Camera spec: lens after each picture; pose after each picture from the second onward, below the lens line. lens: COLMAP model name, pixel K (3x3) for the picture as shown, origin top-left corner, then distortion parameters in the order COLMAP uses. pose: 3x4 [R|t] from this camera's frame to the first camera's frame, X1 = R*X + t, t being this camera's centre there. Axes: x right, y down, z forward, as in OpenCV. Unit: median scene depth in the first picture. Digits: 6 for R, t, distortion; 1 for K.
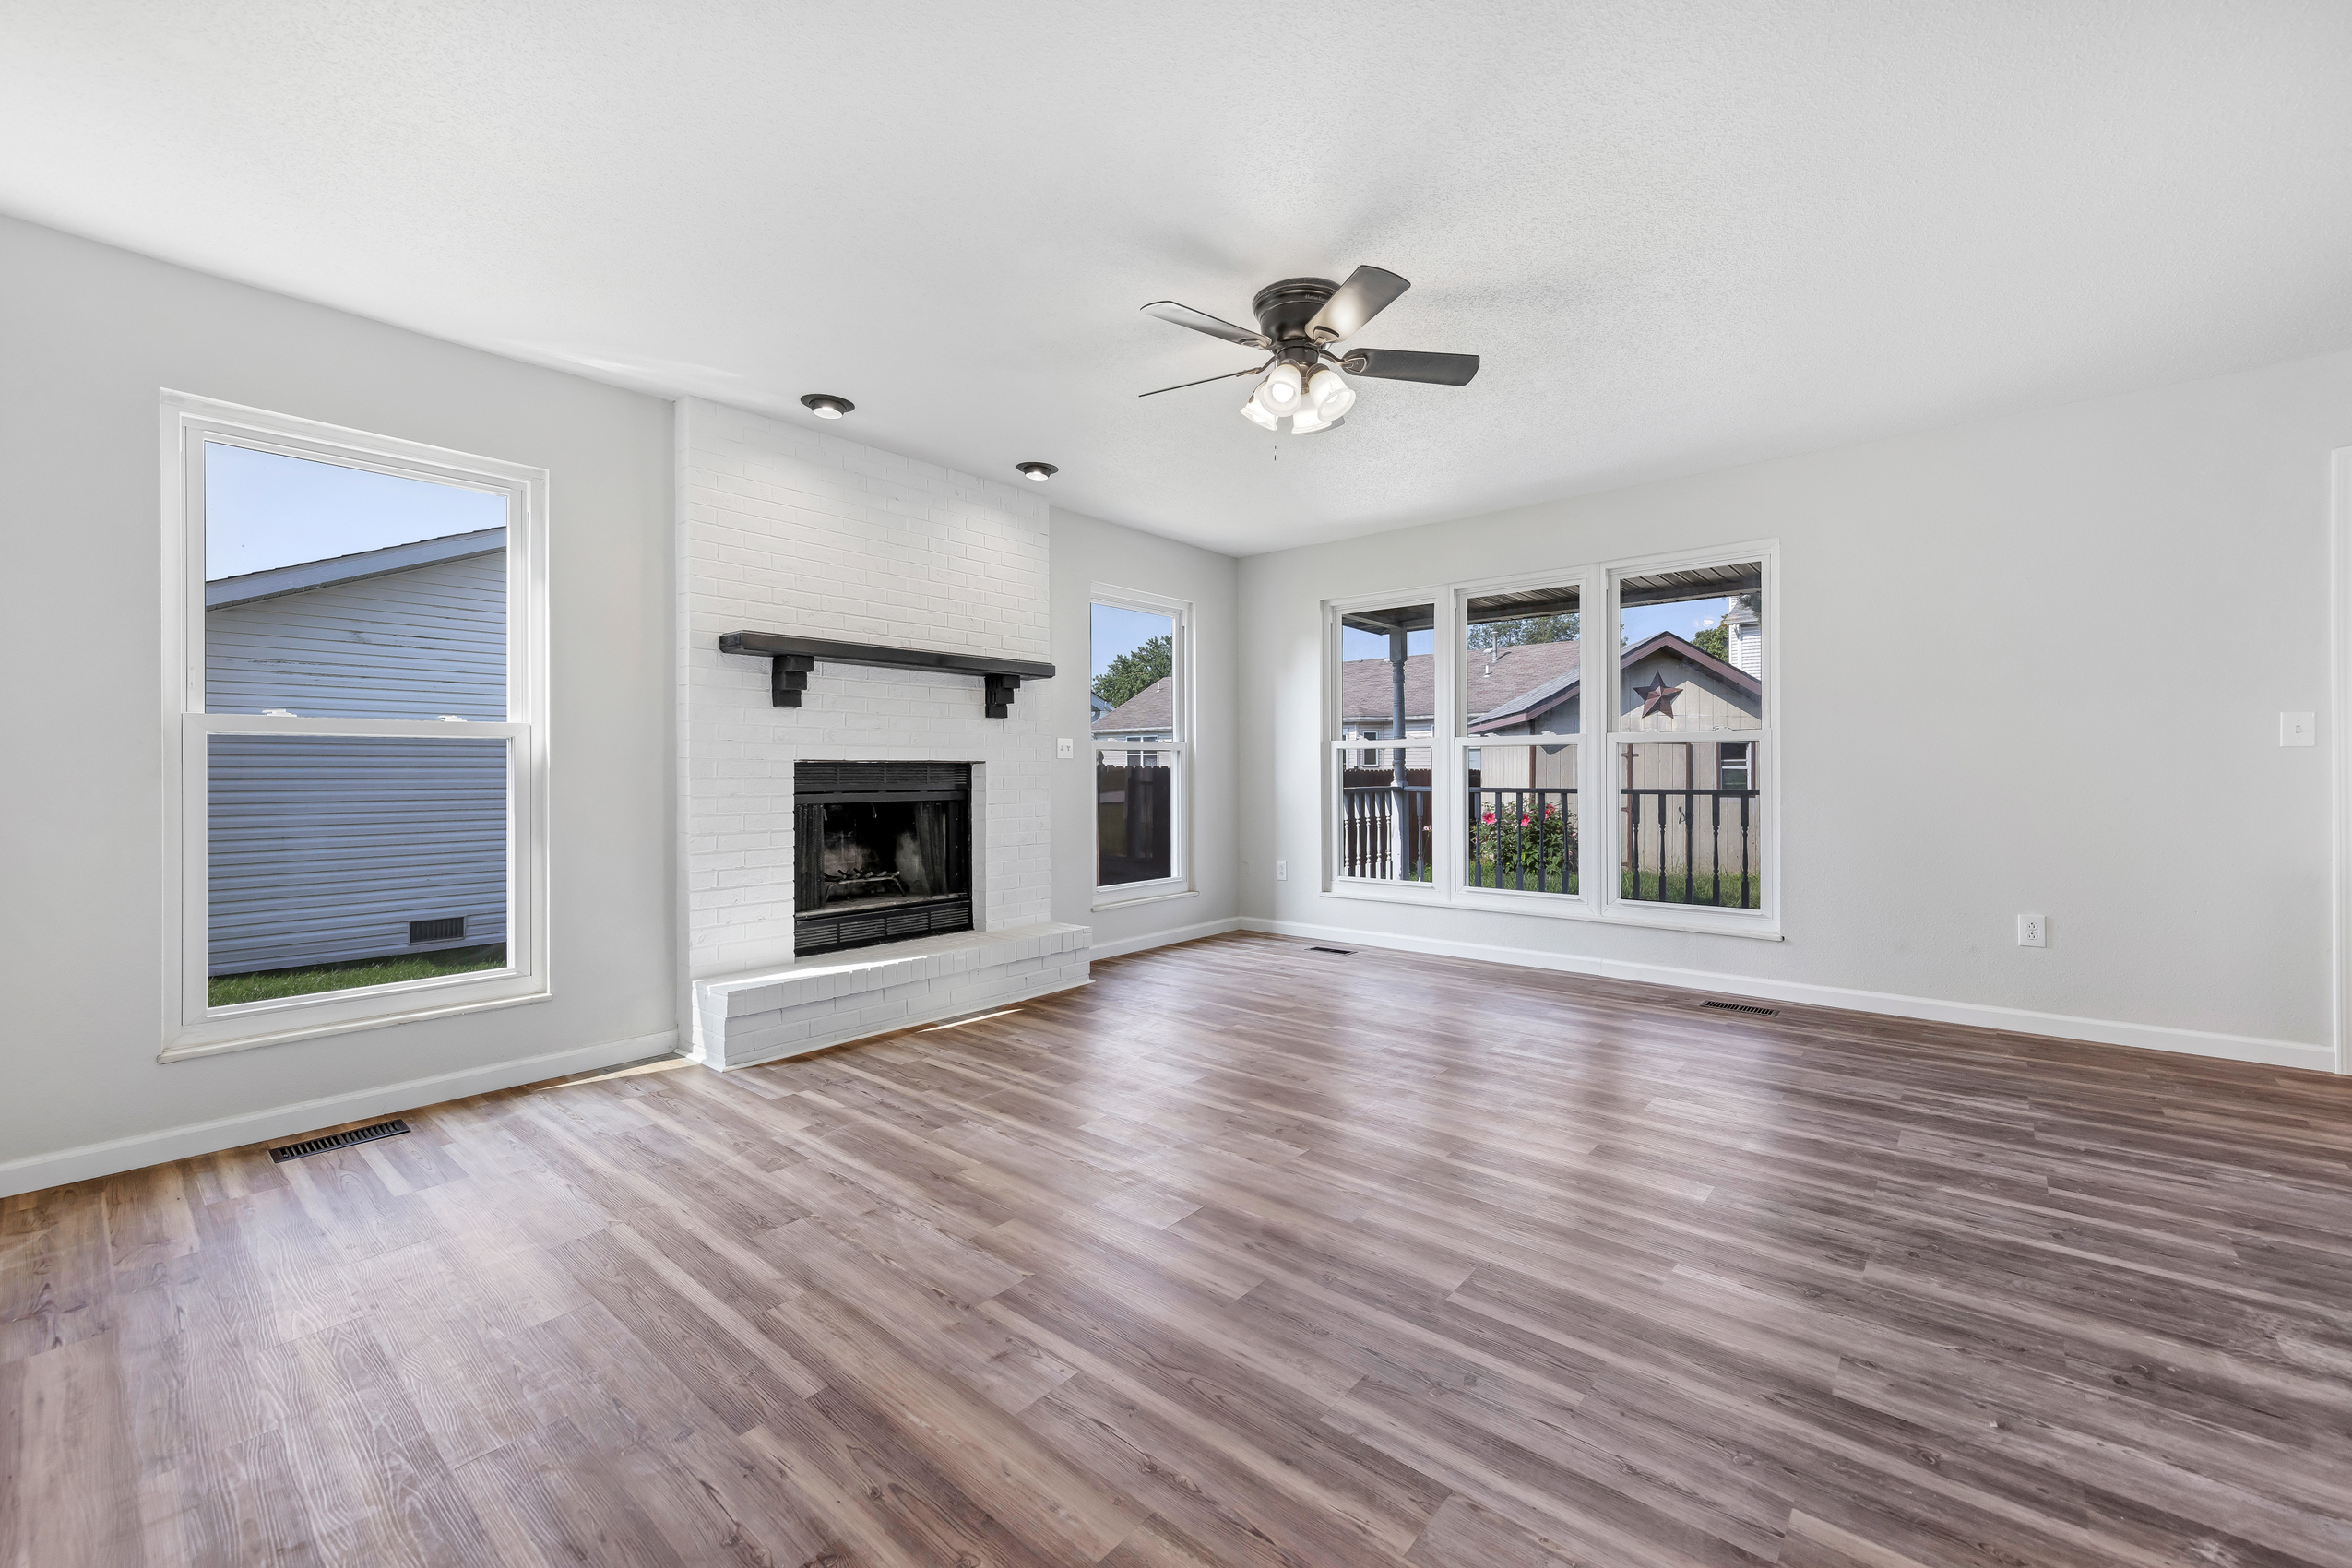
lens RADIAL K [[940.5, 0, 1197.7], [0, 940.5, 780.2], [0, 0, 1]] dist [0.009264, -0.002294]
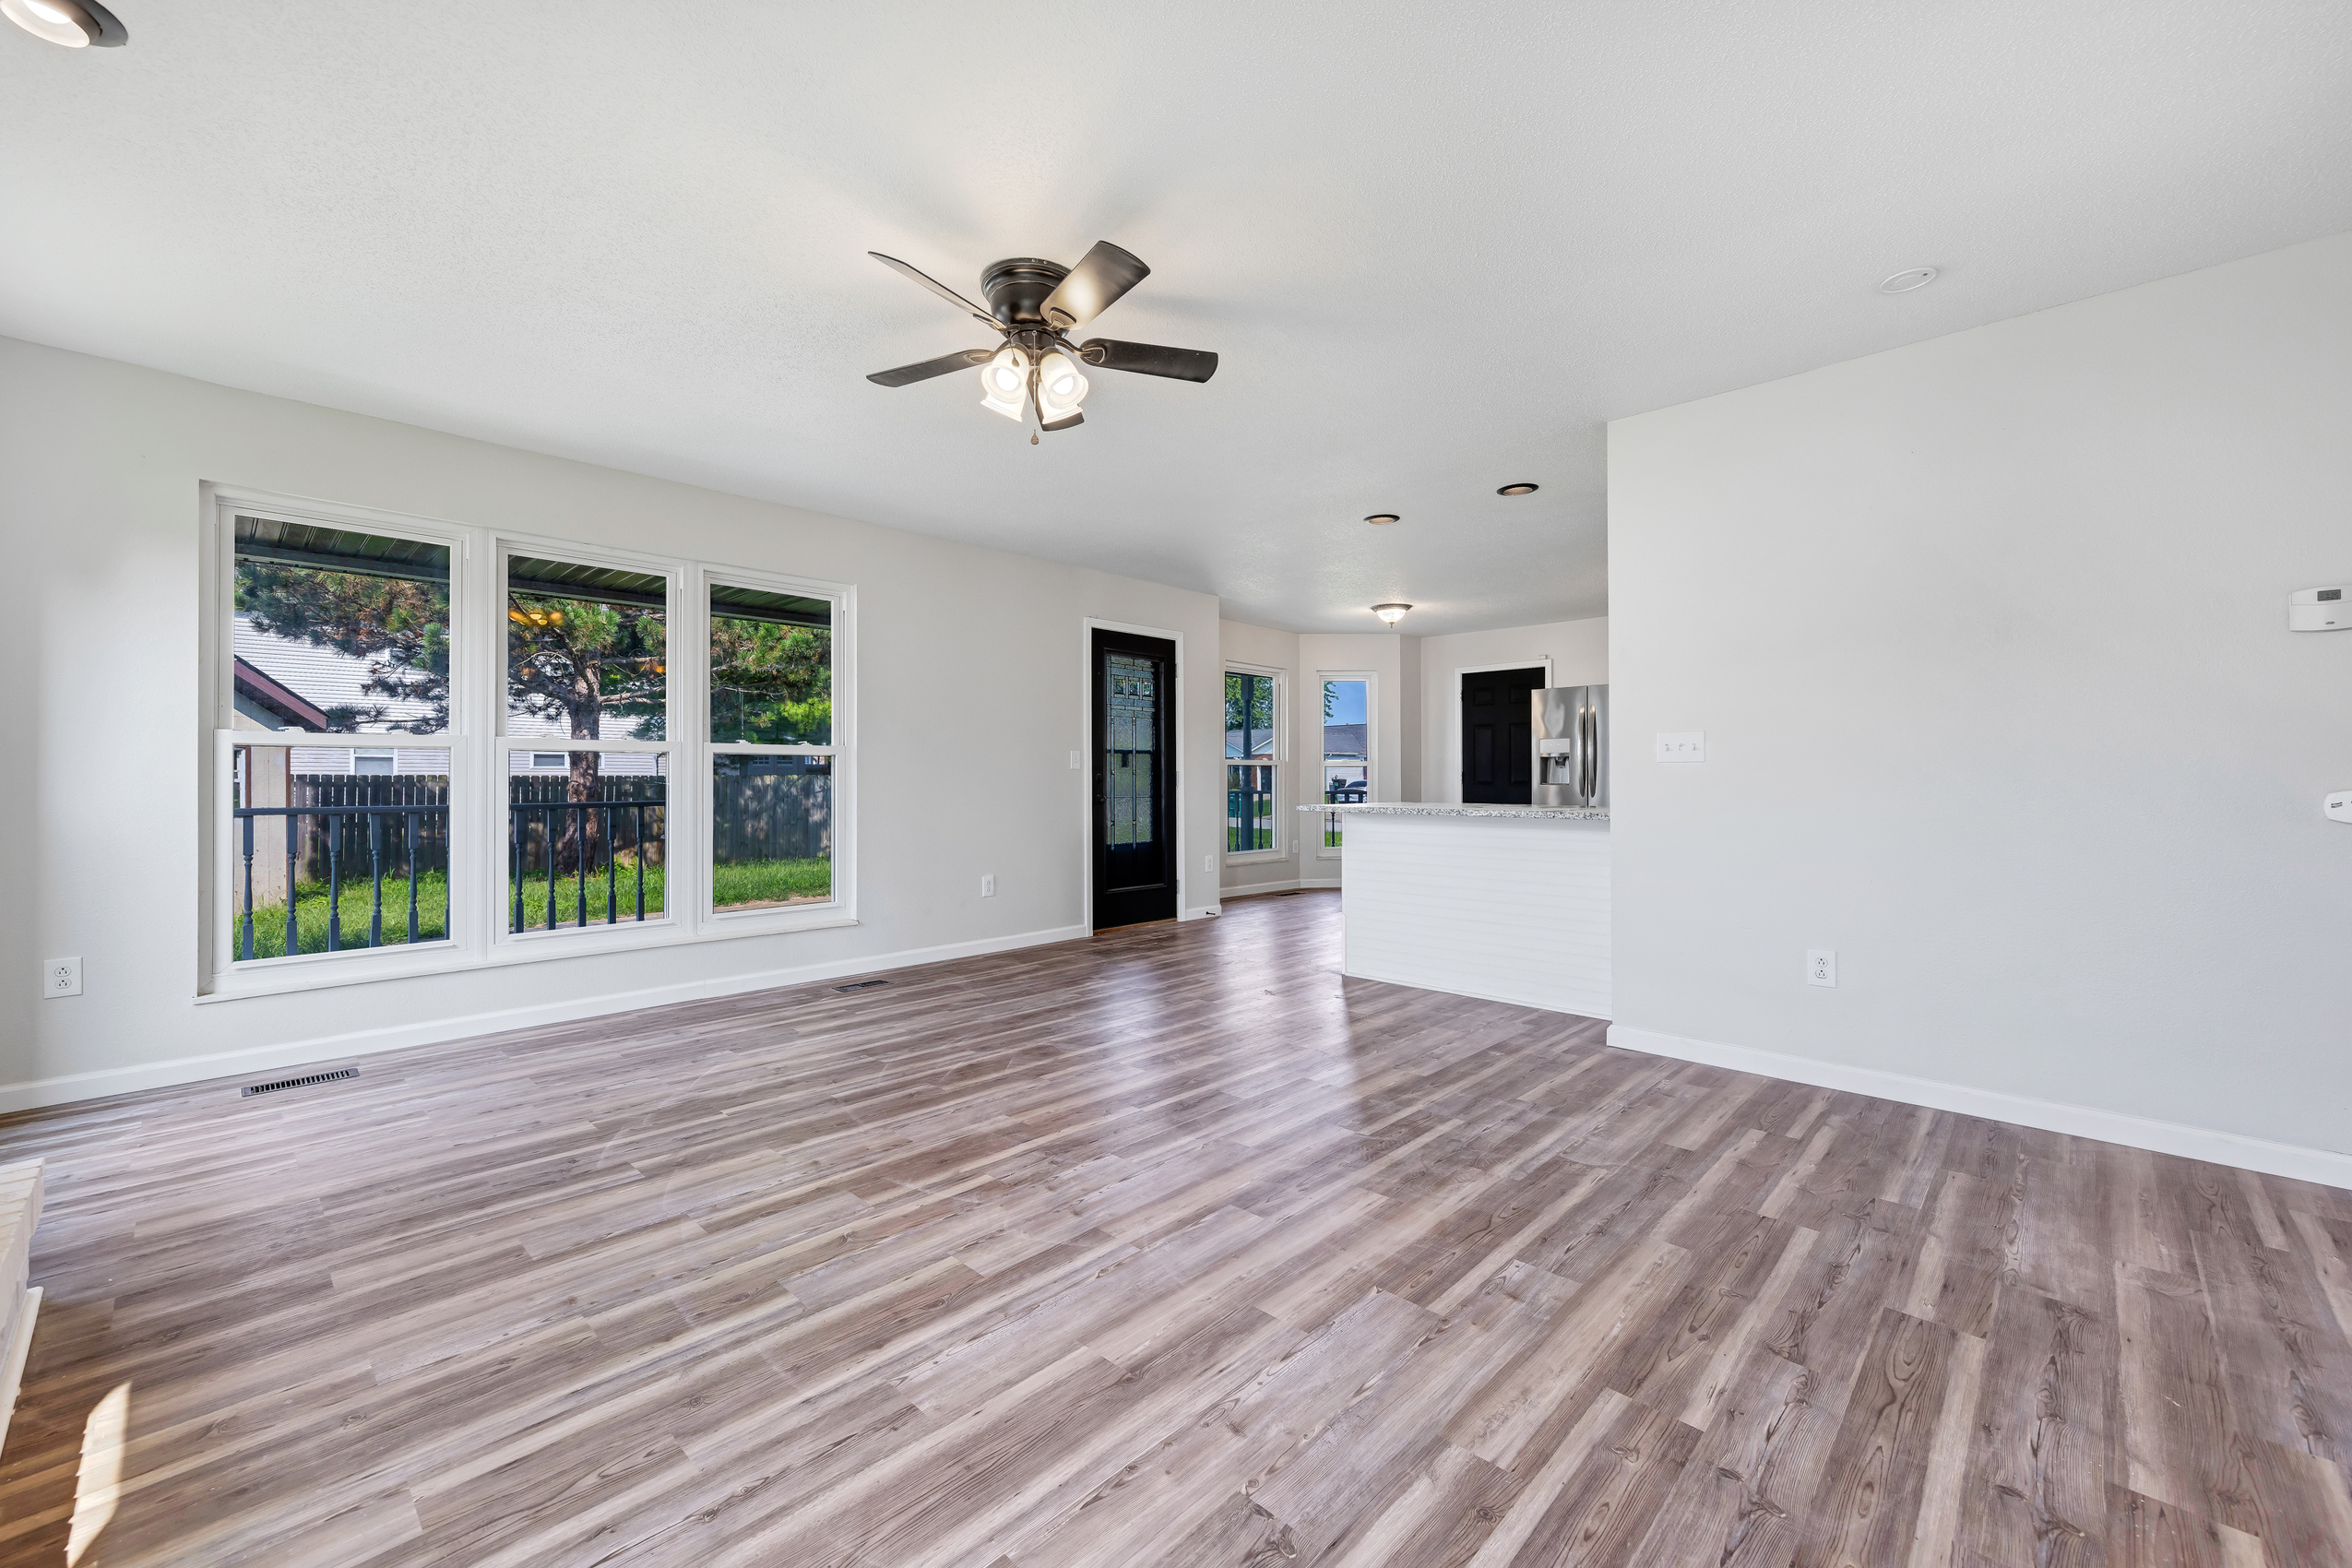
lens RADIAL K [[940.5, 0, 1171.7], [0, 940.5, 766.8], [0, 0, 1]] dist [0.009264, -0.002294]
pose [[0.072380, 0.018423, 0.997207, -0.906936], [0.012217, 0.999738, -0.019357, -0.001524], [-0.997302, 0.013584, 0.072136, 0.870288]]
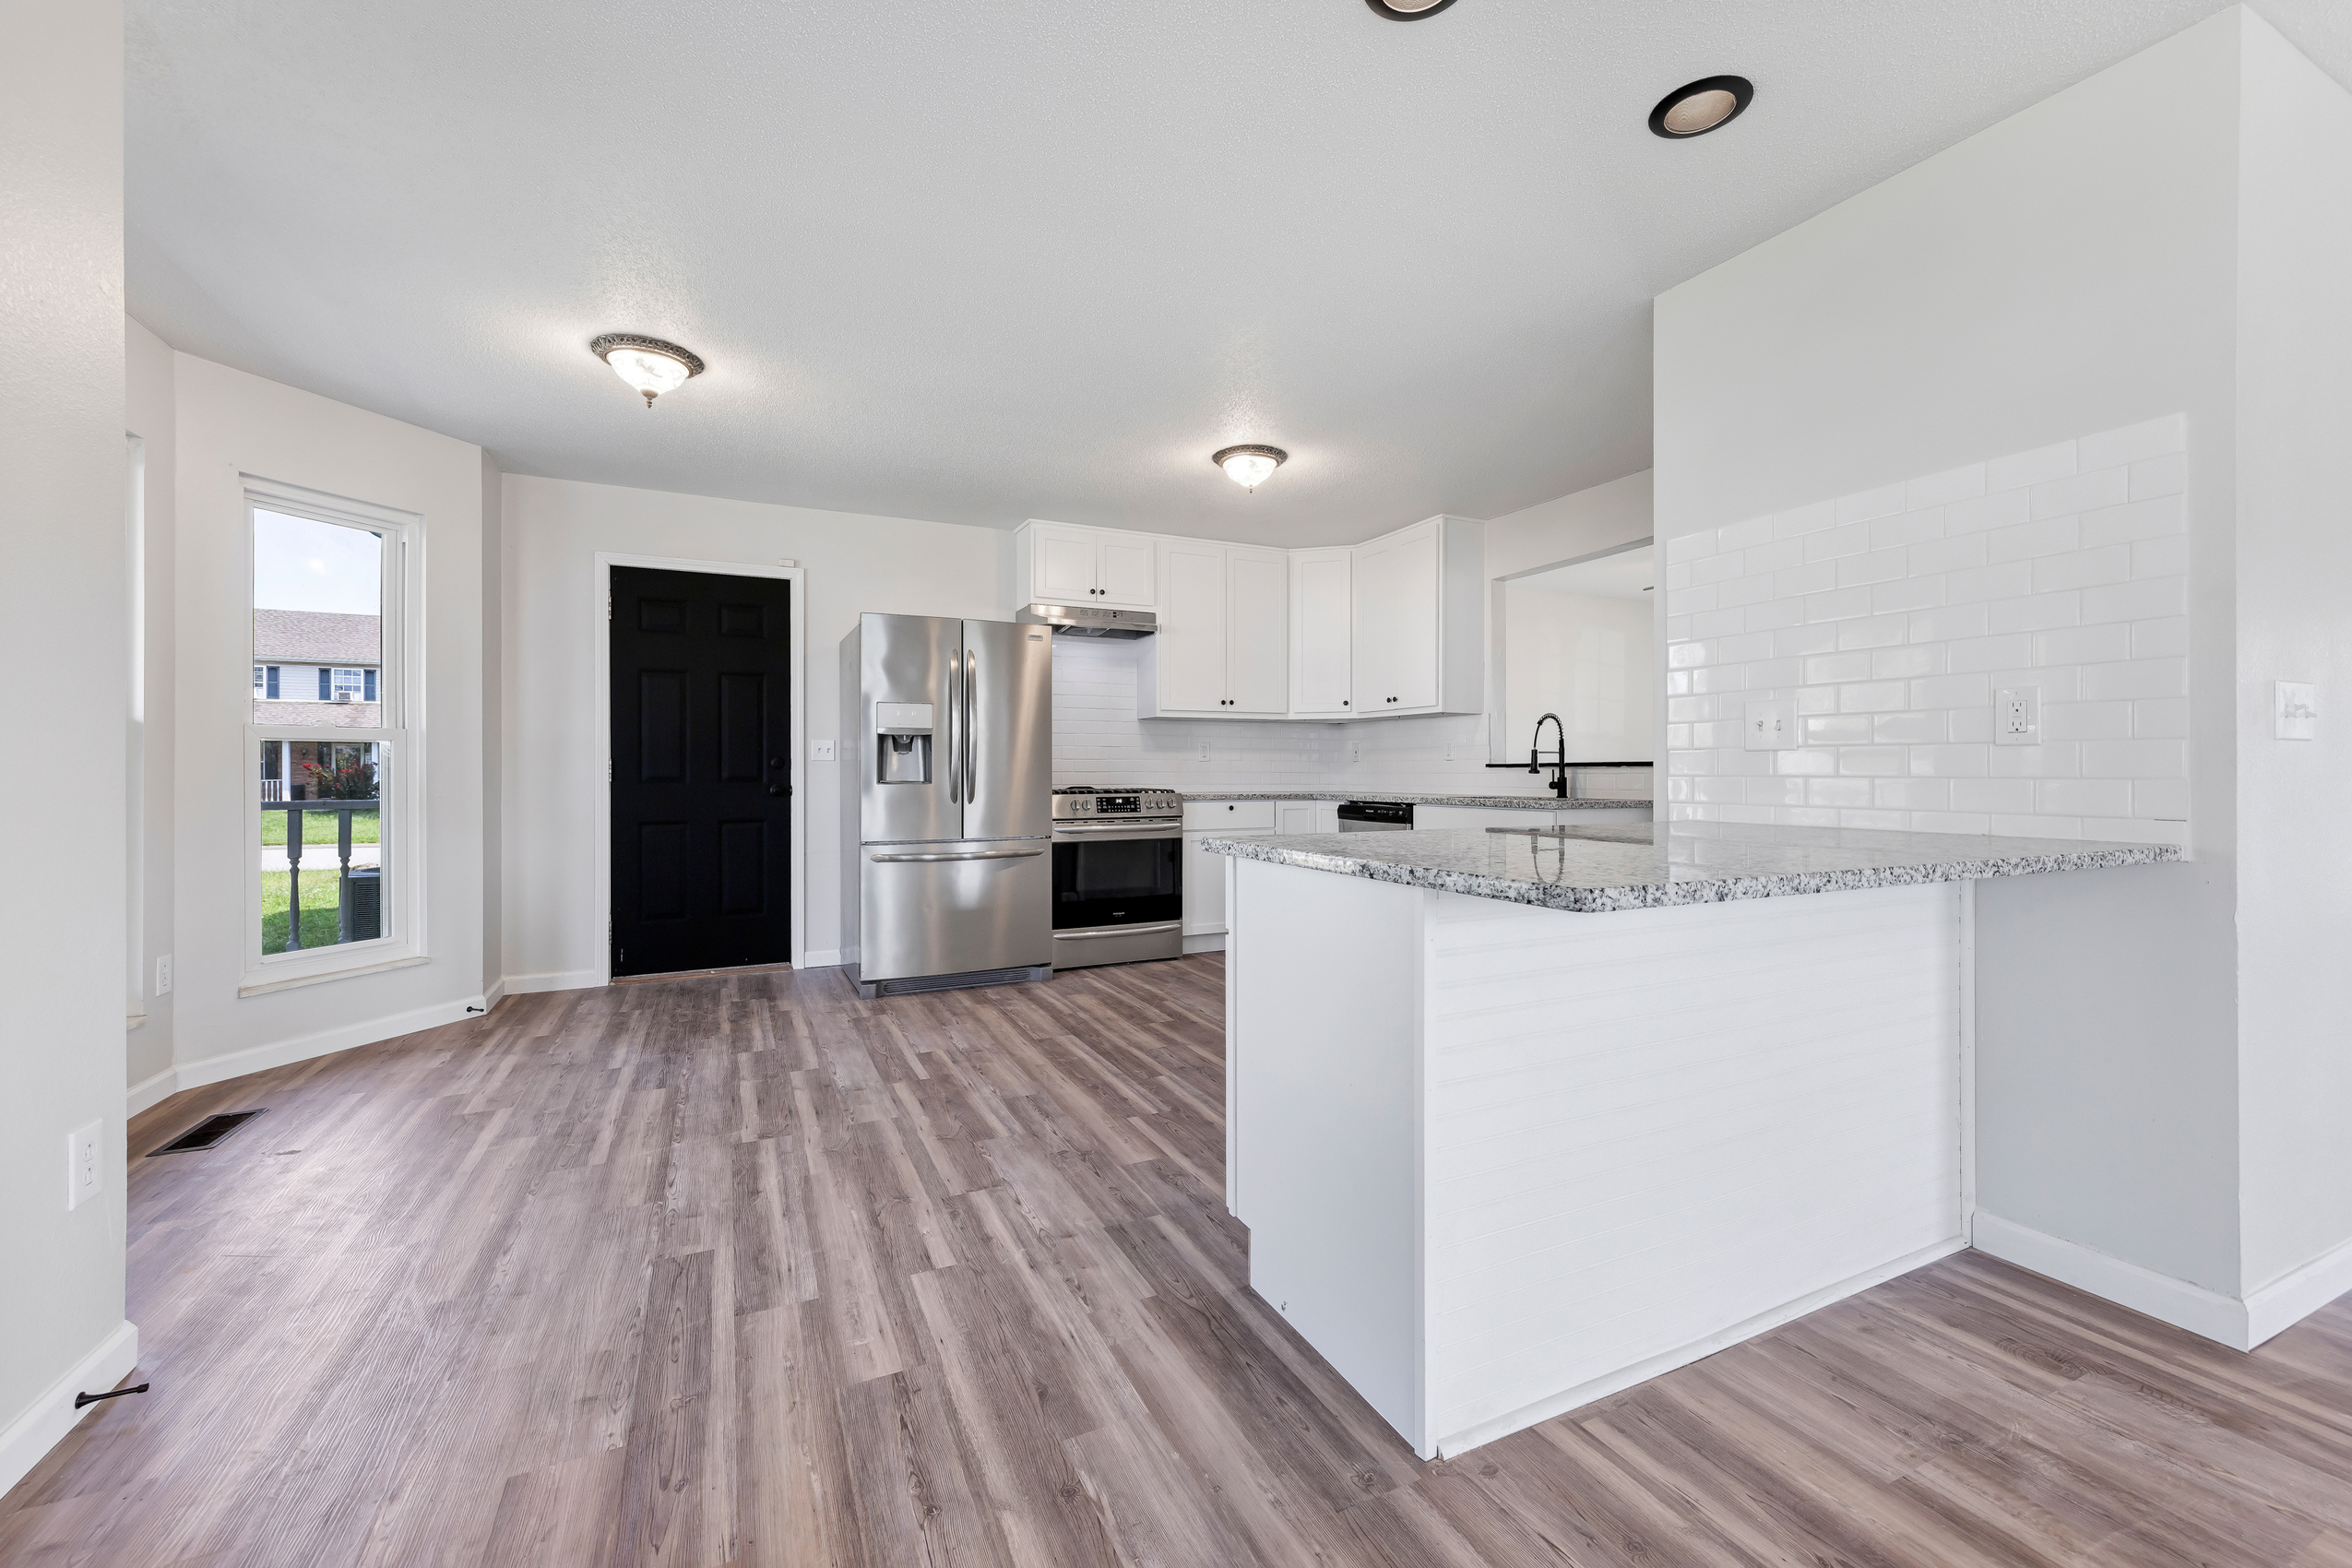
lens RADIAL K [[940.5, 0, 1174.3], [0, 940.5, 771.3], [0, 0, 1]] dist [0.009264, -0.002294]
pose [[-0.908783, 0.006002, 0.417225, 0.997089], [0.010317, 0.999914, 0.008090, -0.018011], [-0.417141, 0.011656, -0.908767, 1.229802]]
